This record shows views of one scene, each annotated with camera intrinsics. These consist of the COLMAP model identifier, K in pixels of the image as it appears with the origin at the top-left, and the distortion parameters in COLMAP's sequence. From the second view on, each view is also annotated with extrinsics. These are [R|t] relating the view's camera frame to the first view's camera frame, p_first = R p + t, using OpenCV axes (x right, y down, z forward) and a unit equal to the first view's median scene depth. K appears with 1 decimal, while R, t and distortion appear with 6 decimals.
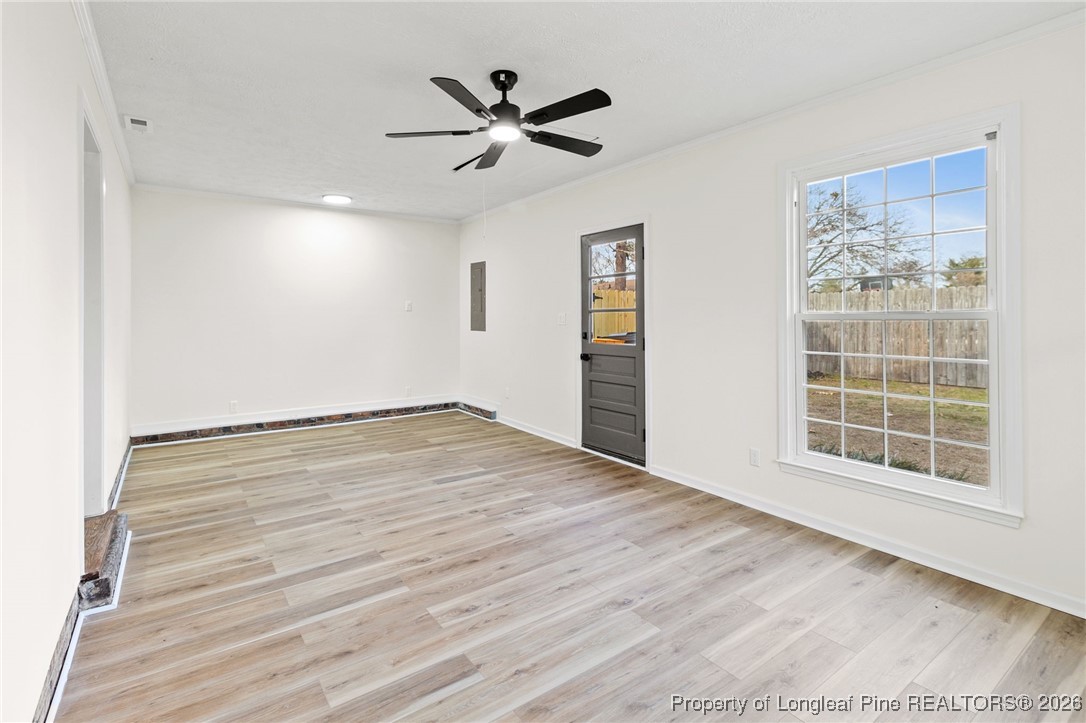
lens RADIAL K [[513.1, 0, 528.8], [0, 513.1, 313.8], [0, 0, 1]] dist [0.000867, -0.000168]
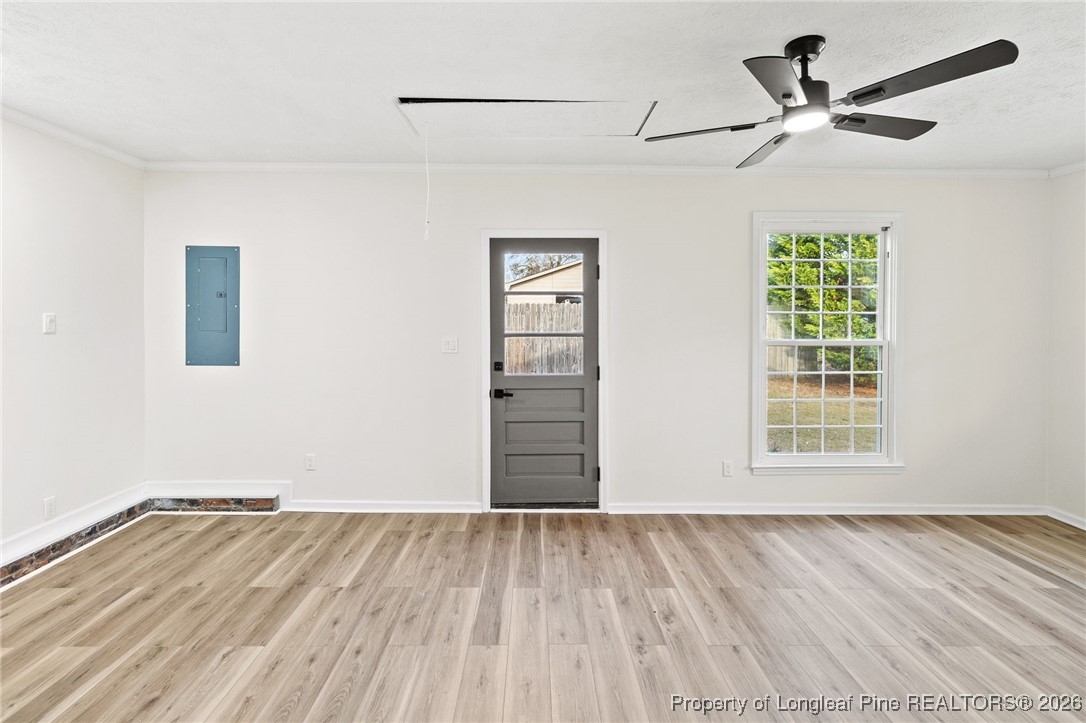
lens RADIAL K [[513.1, 0, 539.8], [0, 513.1, 319.9], [0, 0, 1]] dist [0.000867, -0.000168]
pose [[0.560796, 0.001494, 0.827952, -0.760274], [-0.007857, 0.999963, 0.003518, -0.048190], [-0.827916, -0.008478, 0.560787, 0.758861]]
